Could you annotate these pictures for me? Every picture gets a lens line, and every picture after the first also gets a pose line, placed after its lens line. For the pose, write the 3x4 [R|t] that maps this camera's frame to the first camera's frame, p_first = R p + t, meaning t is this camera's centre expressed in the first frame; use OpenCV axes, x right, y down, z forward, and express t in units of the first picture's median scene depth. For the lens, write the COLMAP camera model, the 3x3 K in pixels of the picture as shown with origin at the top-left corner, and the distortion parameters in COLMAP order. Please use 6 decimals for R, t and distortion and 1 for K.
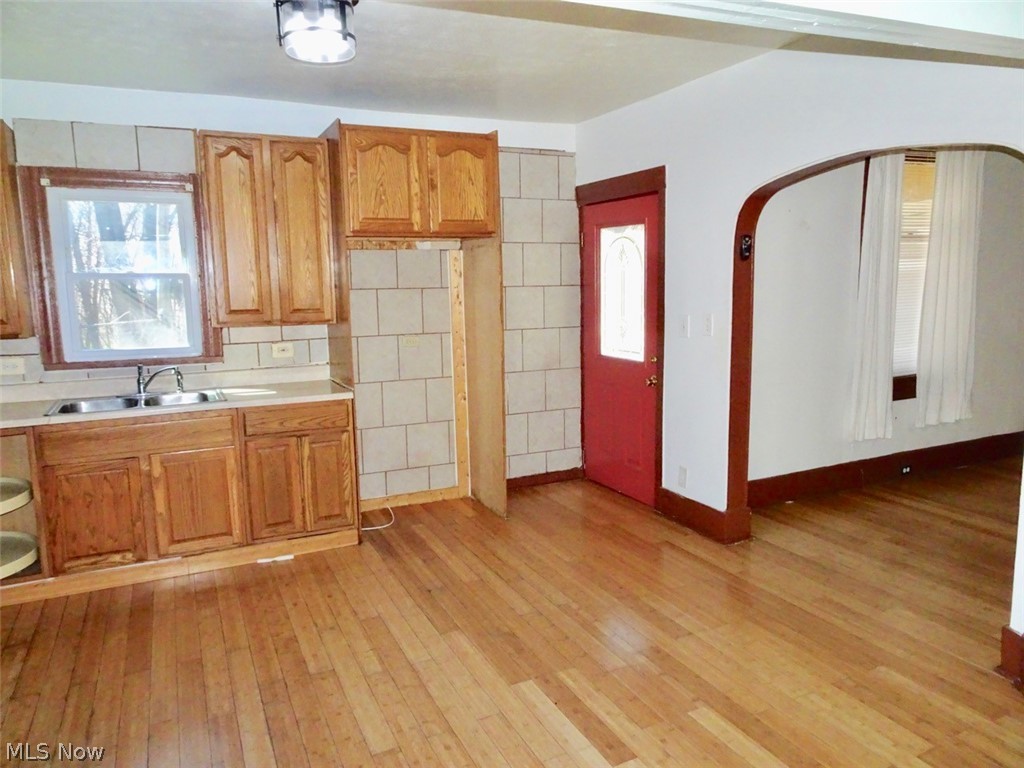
lens RADIAL K [[729.4, 0, 512.5], [0, 729.4, 384.6], [0, 0, 1]] dist [0.009413, 0.000295]
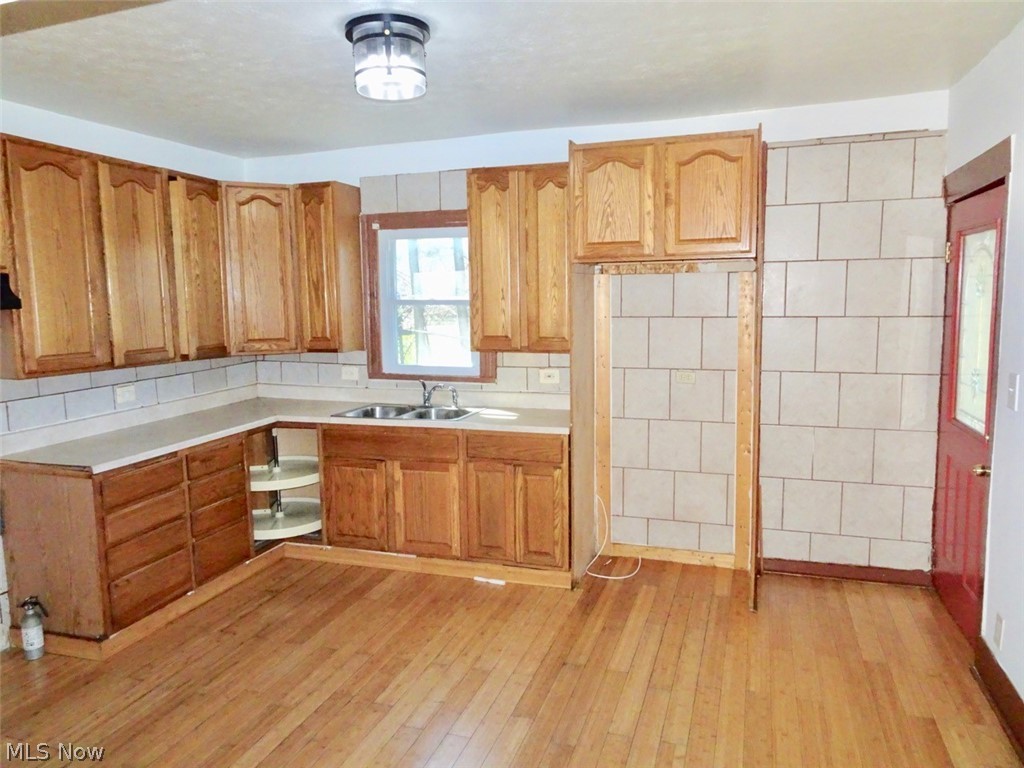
lens RADIAL K [[729.4, 0, 511.6], [0, 729.4, 385.0], [0, 0, 1]] dist [0.009413, 0.000295]
pose [[0.720993, 0.089738, -0.687107, 0.372131], [-0.097293, 0.994866, 0.027841, -0.064251], [0.686078, 0.046778, 0.726023, 0.264048]]
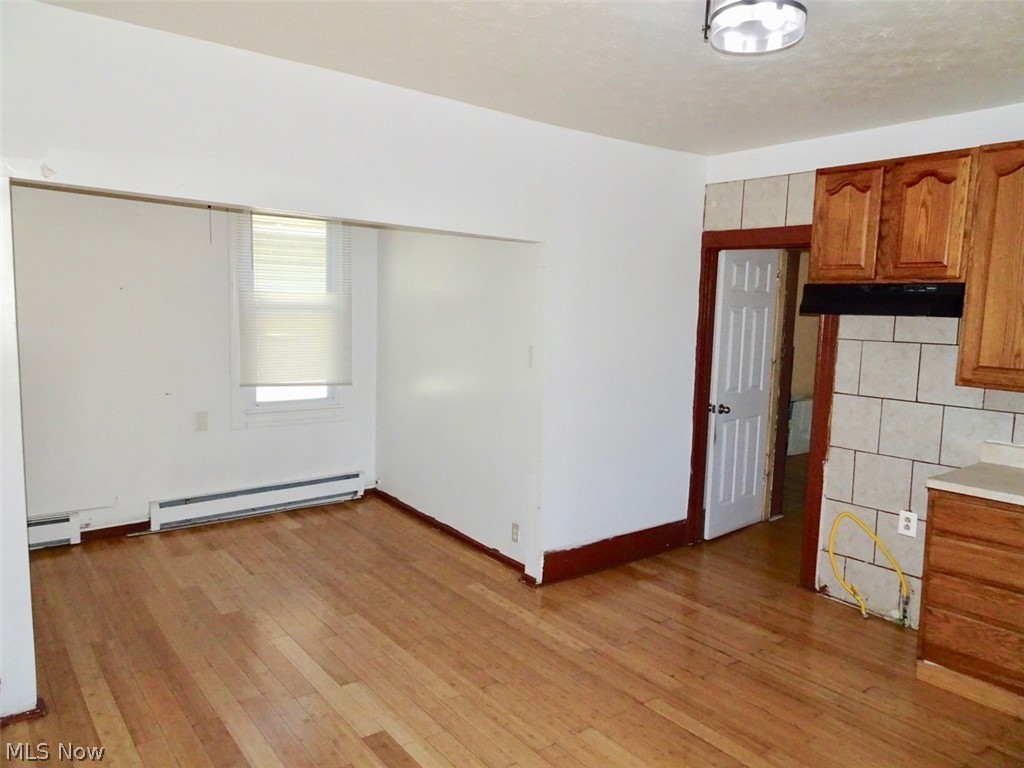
lens RADIAL K [[729.4, 0, 515.1], [0, 729.4, 386.8], [0, 0, 1]] dist [0.009413, 0.000295]
pose [[-0.975332, 0.015877, -0.220172, 0.103582], [-0.042103, 0.965720, 0.256150, -0.183009], [0.216692, 0.259101, -0.941229, 1.136889]]
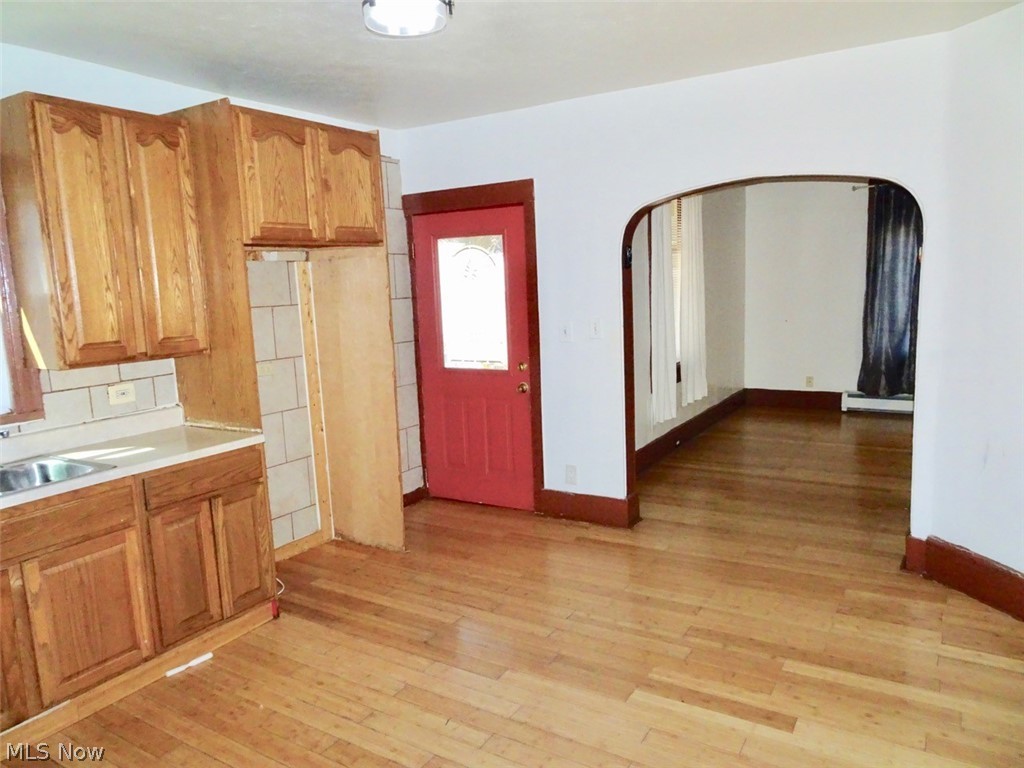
lens RADIAL K [[729.4, 0, 512.0], [0, 729.4, 386.9], [0, 0, 1]] dist [0.009413, 0.000295]
pose [[0.841630, -0.095817, 0.531487, -0.416296], [0.104342, 0.994442, 0.014049, -0.025147], [-0.529879, 0.043632, 0.846950, 0.158560]]
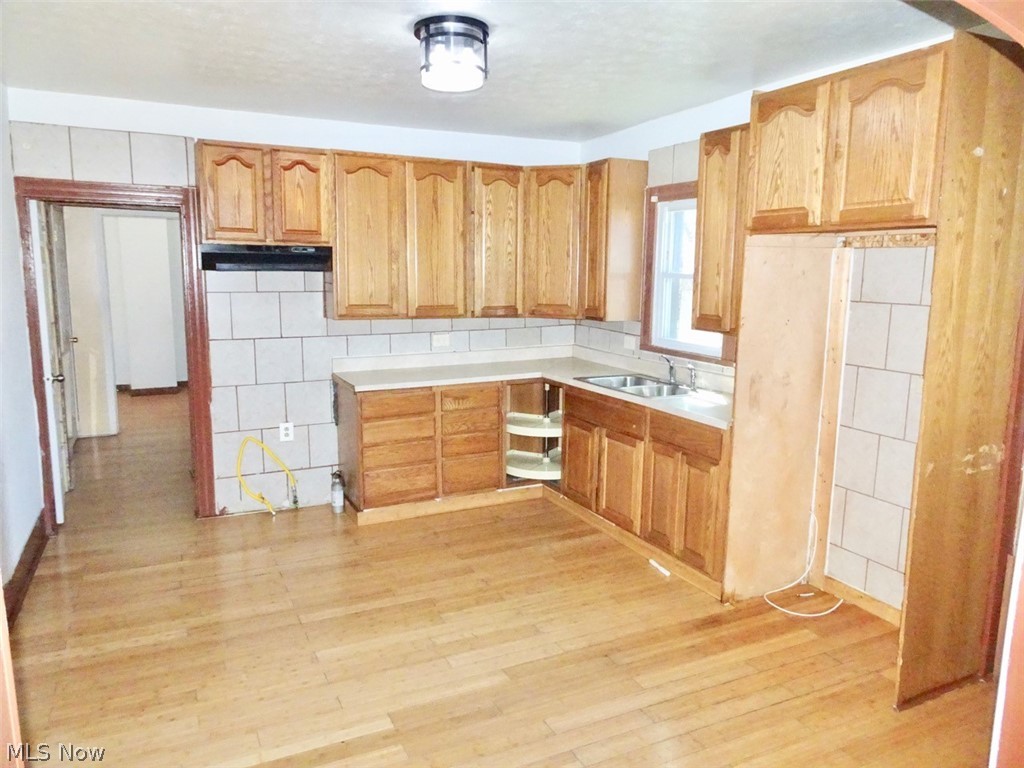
lens RADIAL K [[729.4, 0, 514.5], [0, 729.4, 386.2], [0, 0, 1]] dist [0.009413, 0.000295]
pose [[0.012099, 0.176594, -0.984209, 0.594754], [-0.155631, 0.972619, 0.172601, -0.137256], [0.987741, 0.151085, 0.039251, 0.724199]]
